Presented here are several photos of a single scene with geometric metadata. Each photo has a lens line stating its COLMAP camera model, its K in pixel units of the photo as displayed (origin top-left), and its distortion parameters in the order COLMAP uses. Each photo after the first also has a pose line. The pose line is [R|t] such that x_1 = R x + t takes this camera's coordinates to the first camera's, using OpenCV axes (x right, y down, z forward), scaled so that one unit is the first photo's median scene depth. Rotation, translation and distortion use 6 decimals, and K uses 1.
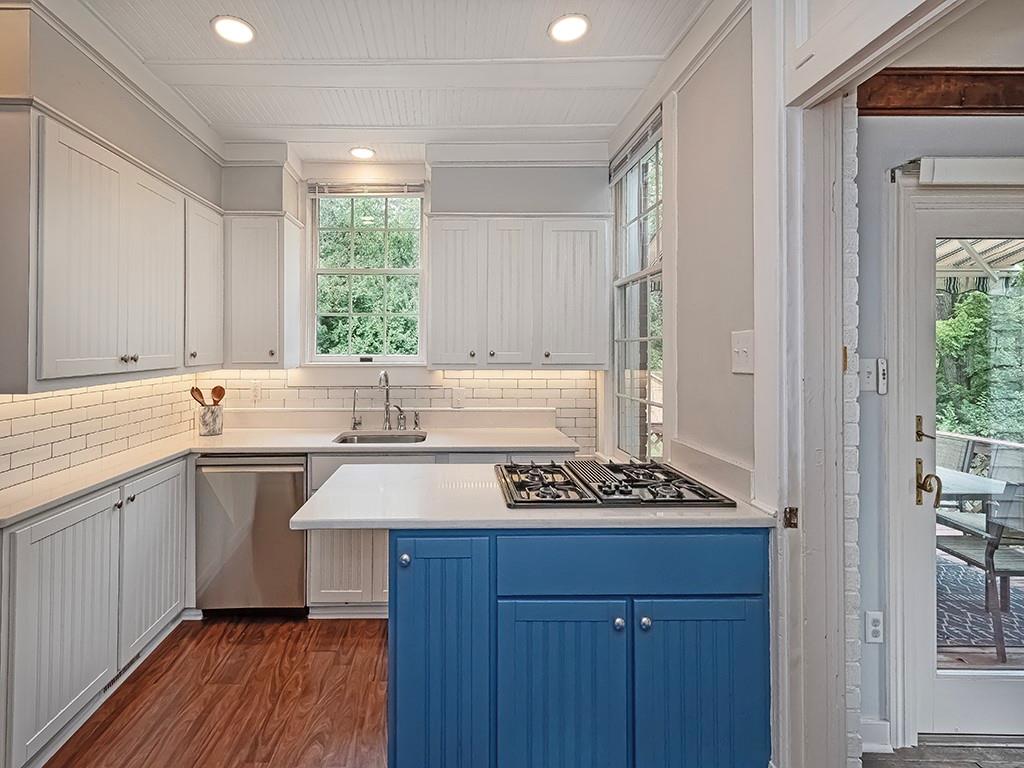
lens RADIAL K [[489.6, 0, 453.3], [0, 489.6, 345.9], [0, 0, 1]] dist [0.005688, 0.000225]
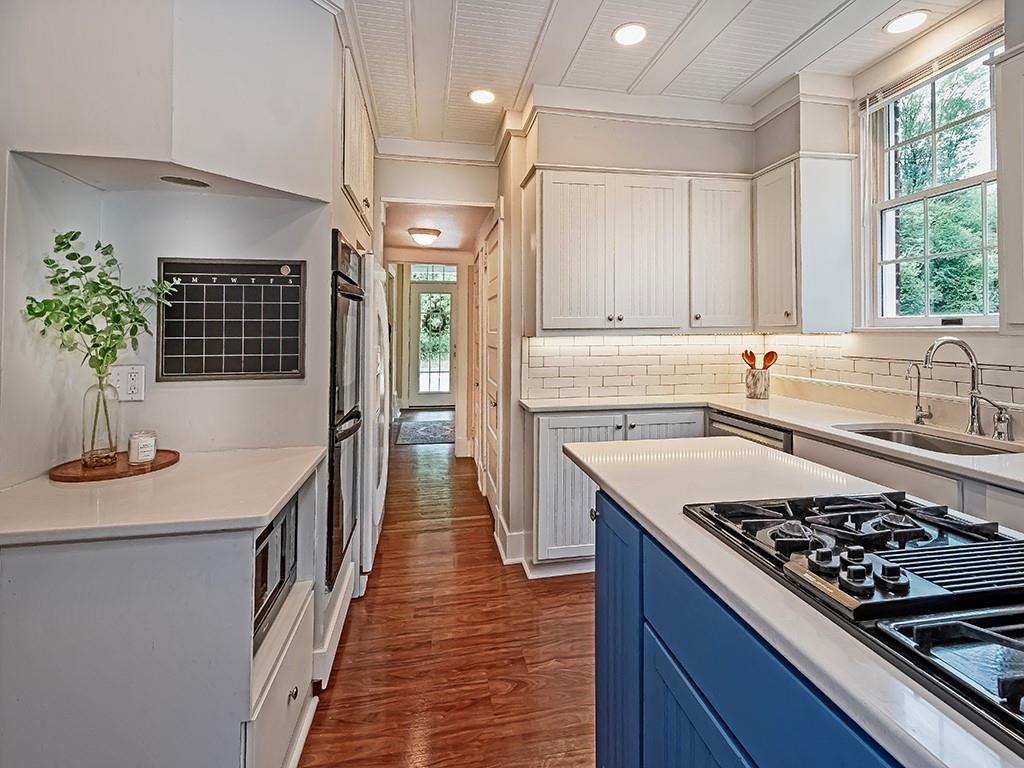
lens RADIAL K [[461.8, 0, 502.3], [0, 461.8, 323.1], [0, 0, 1]] dist [0.007638, -0.004029]
pose [[0.147738, -0.017174, -0.988877, 0.386670], [0.006327, 0.999845, -0.016419, 0.040130], [0.989006, -0.003831, 0.147823, 0.352521]]
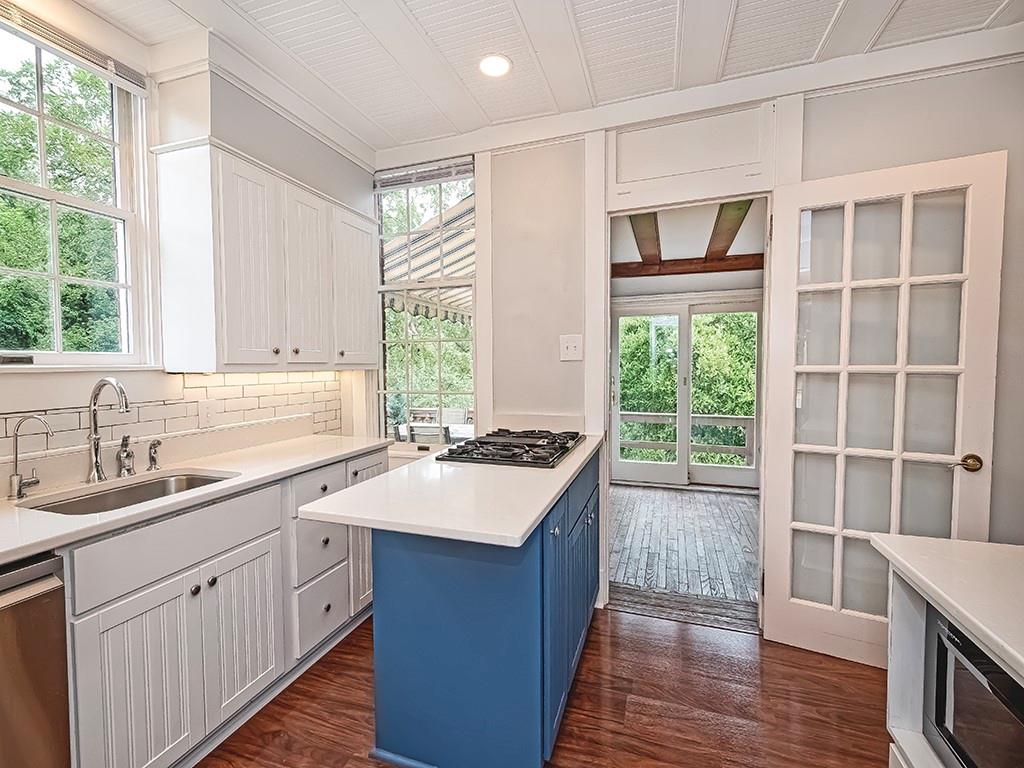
lens RADIAL K [[461.8, 0, 511.2], [0, 461.8, 383.3], [0, 0, 1]] dist [0.007638, -0.004029]
pose [[0.332508, -0.042655, 0.942135, -0.518914], [-0.002522, 0.998933, 0.046116, 0.032148], [-0.943097, -0.017710, 0.332046, 0.392611]]
